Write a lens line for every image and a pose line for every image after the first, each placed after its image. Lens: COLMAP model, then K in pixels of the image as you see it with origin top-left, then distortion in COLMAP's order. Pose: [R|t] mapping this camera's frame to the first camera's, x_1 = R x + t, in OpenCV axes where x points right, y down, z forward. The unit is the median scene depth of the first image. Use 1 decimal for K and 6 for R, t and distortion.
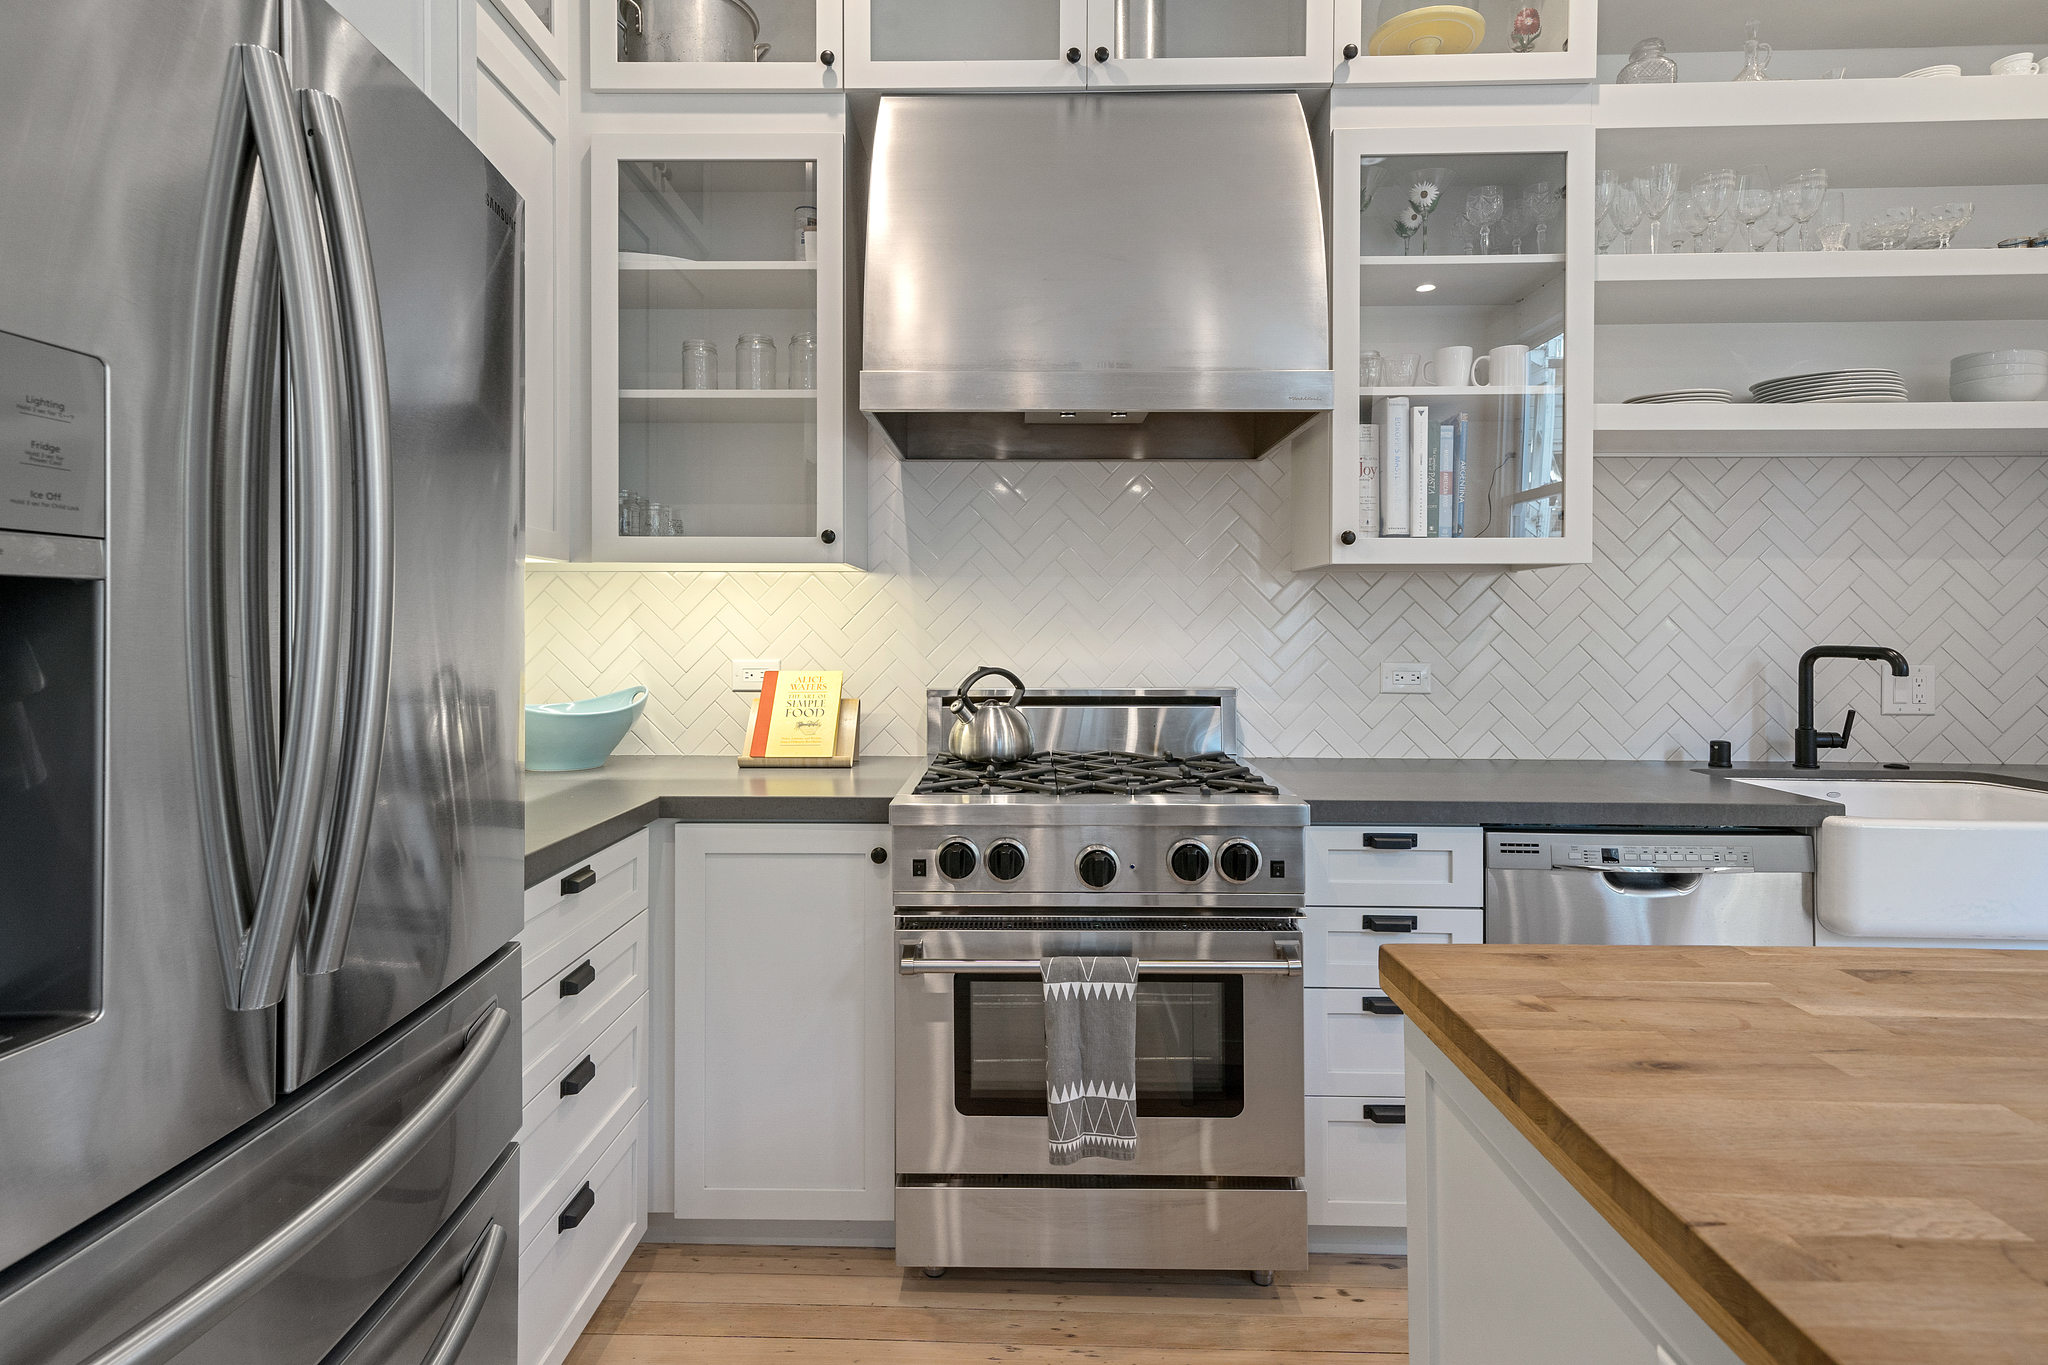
lens RADIAL K [[1079.8, 0, 1004.3], [0, 1079.8, 642.4], [0, 0, 1]] dist [0.006282, 0.000451]
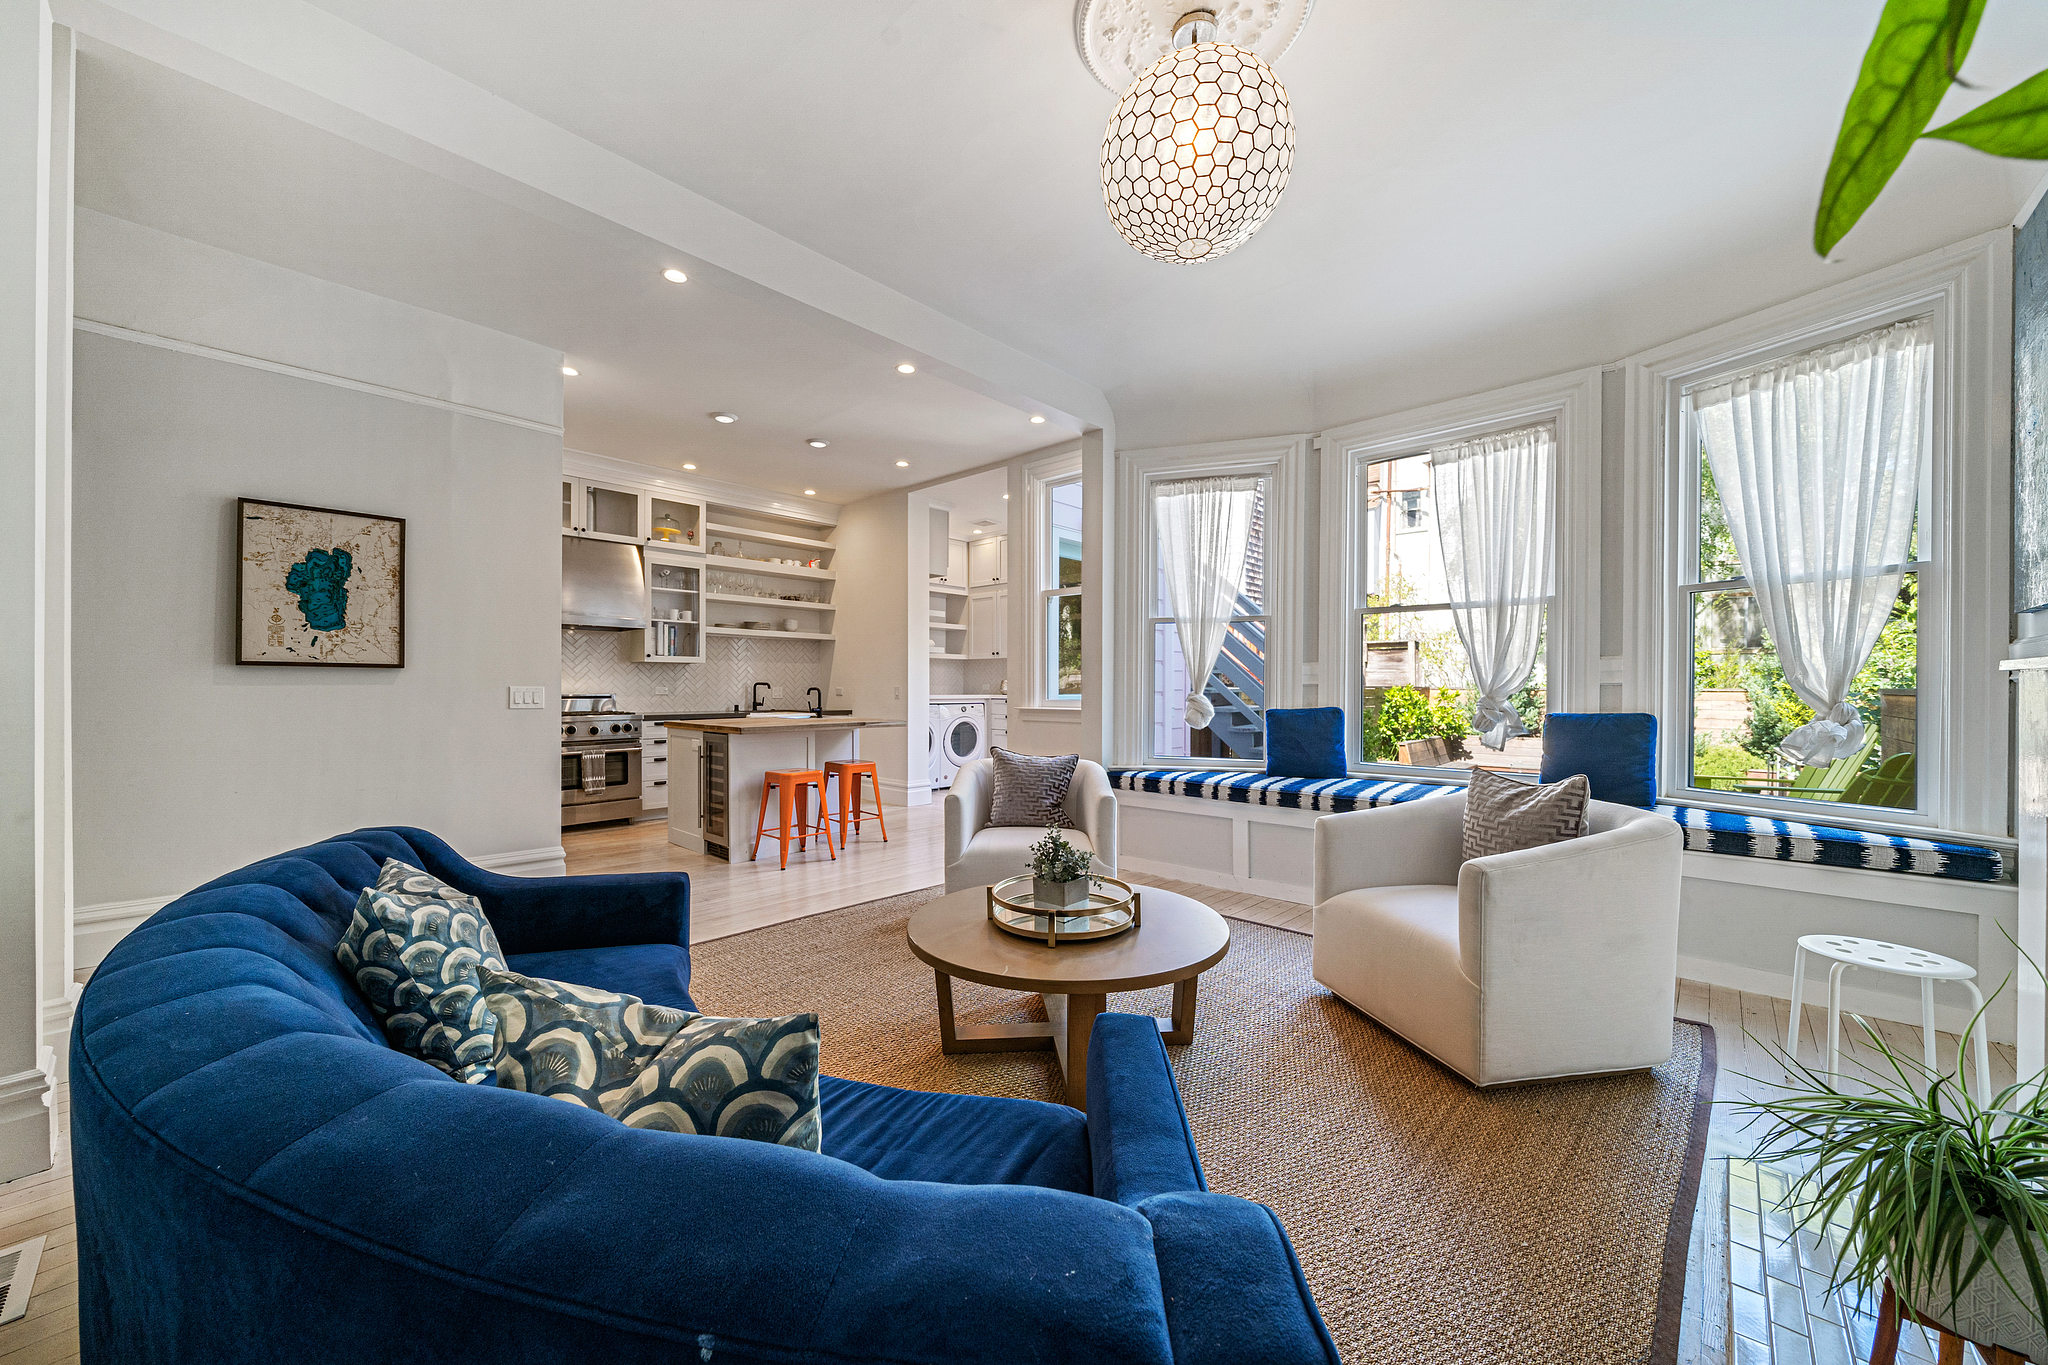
lens RADIAL K [[779.5, 0, 1018.2], [0, 779.5, 681.4], [0, 0, 1]] dist [0.004187, 0.000158]
pose [[0.671283, 0.005833, 0.741178, -0.918235], [0.007946, 0.999855, -0.015066, 0.057876], [-0.741159, 0.016003, 0.671139, -1.995272]]
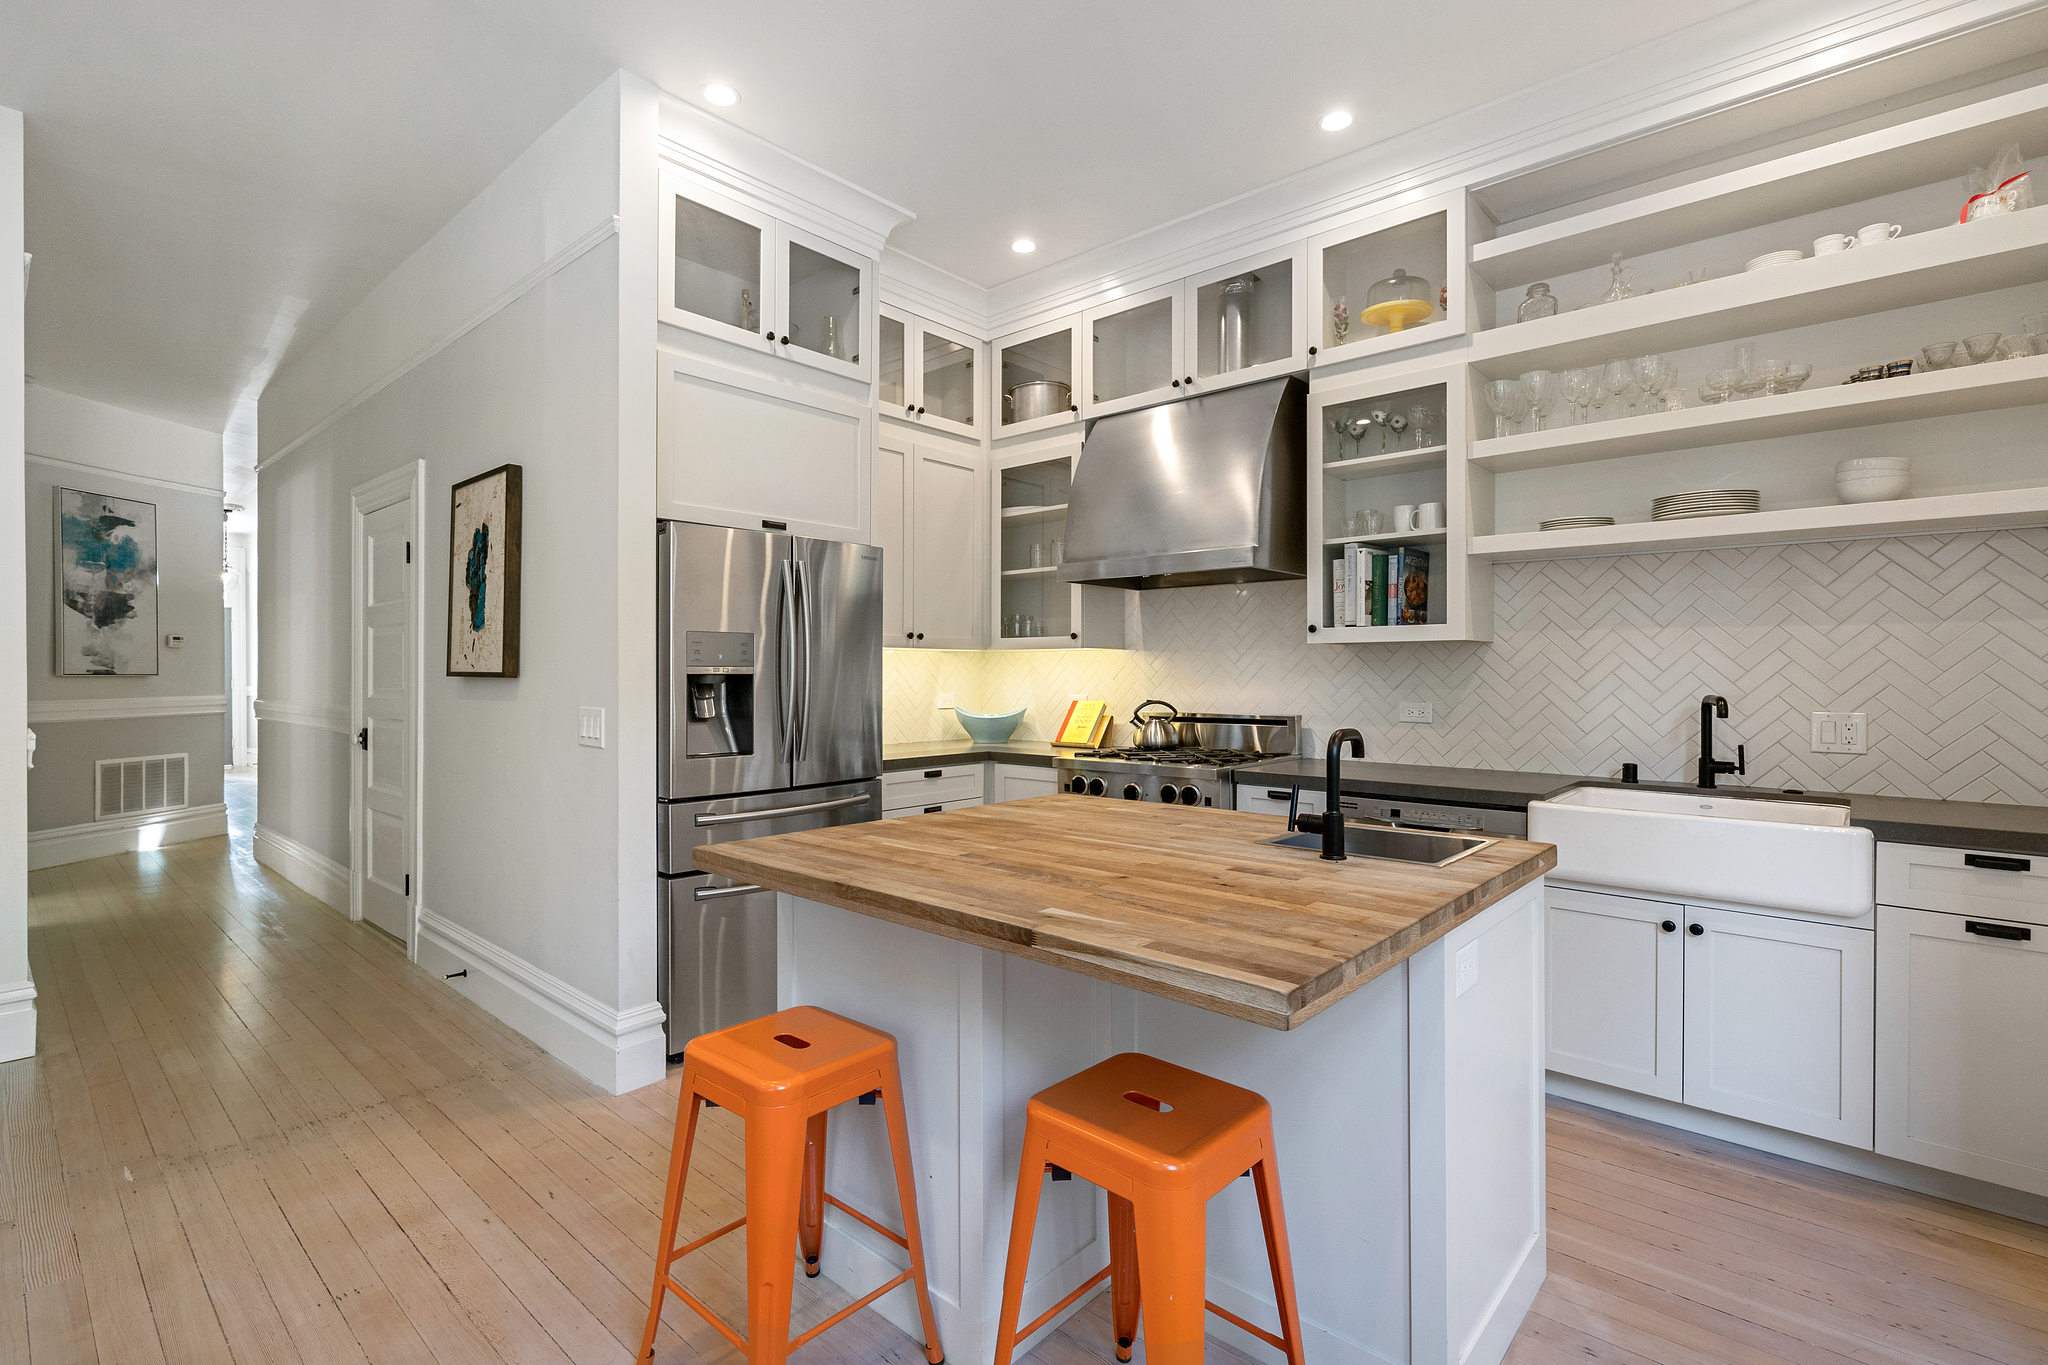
lens RADIAL K [[914.8, 0, 1008.8], [0, 914.8, 678.2], [0, 0, 1]] dist [-0.001234, 0.000808]
pose [[0.765022, 0.001174, -0.644003, 0.864160], [-0.013159, 0.999818, -0.013809, 0.010220], [0.643869, 0.019039, 0.764898, -0.421570]]
